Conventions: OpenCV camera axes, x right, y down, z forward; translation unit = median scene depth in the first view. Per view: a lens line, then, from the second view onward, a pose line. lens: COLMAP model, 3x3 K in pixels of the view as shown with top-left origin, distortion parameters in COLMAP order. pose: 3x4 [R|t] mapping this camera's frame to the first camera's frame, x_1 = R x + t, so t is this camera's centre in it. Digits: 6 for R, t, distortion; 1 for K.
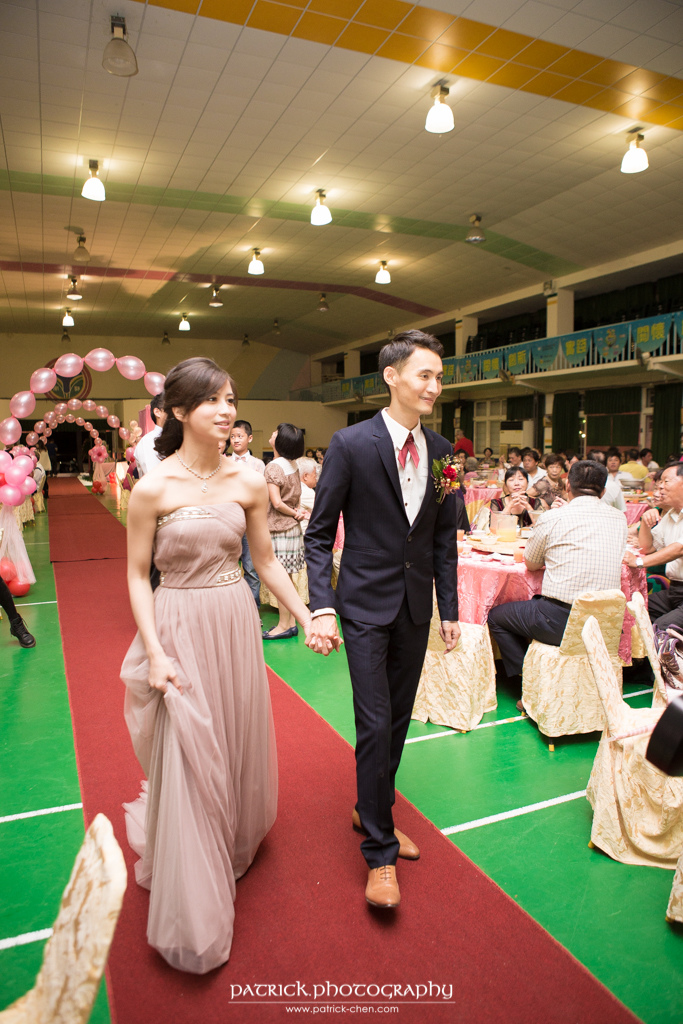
lens RADIAL K [[686.1, 0, 341.5], [0, 686.1, 512.0], [0, 0, 1]] dist [-0.026761, 0.004694]
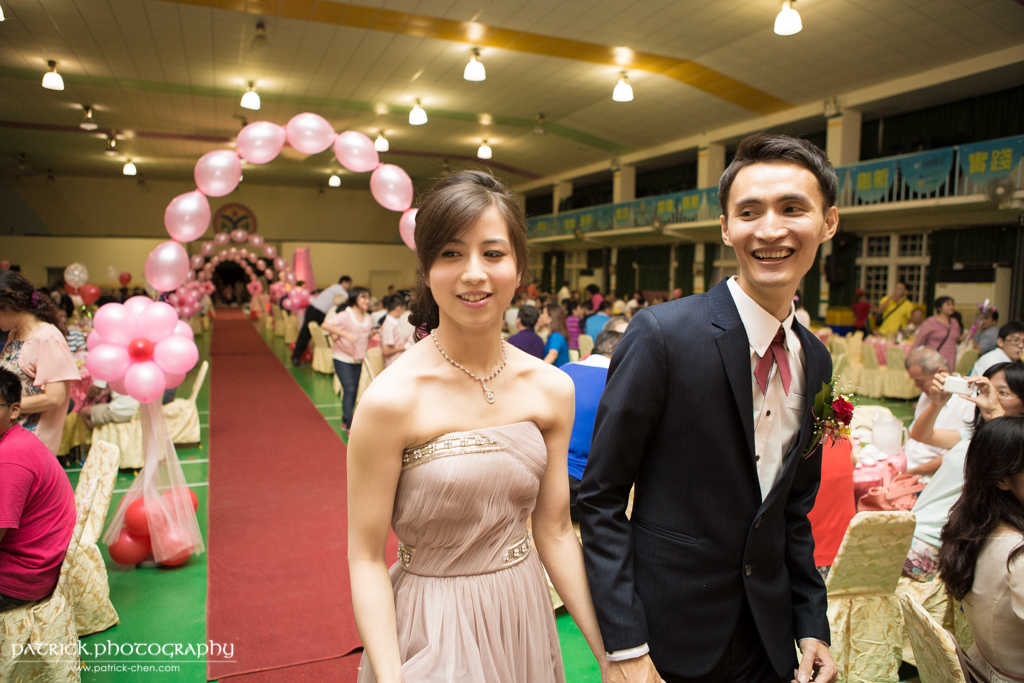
lens RADIAL K [[686.1, 0, 512.0], [0, 686.1, 341.5], [0, 0, 1]] dist [-0.026761, 0.004694]
pose [[0.999731, 0.023060, 0.002352, 0.117633], [-0.023015, 0.999577, -0.017758, 0.025652], [-0.002761, 0.017699, 0.999840, -0.257302]]
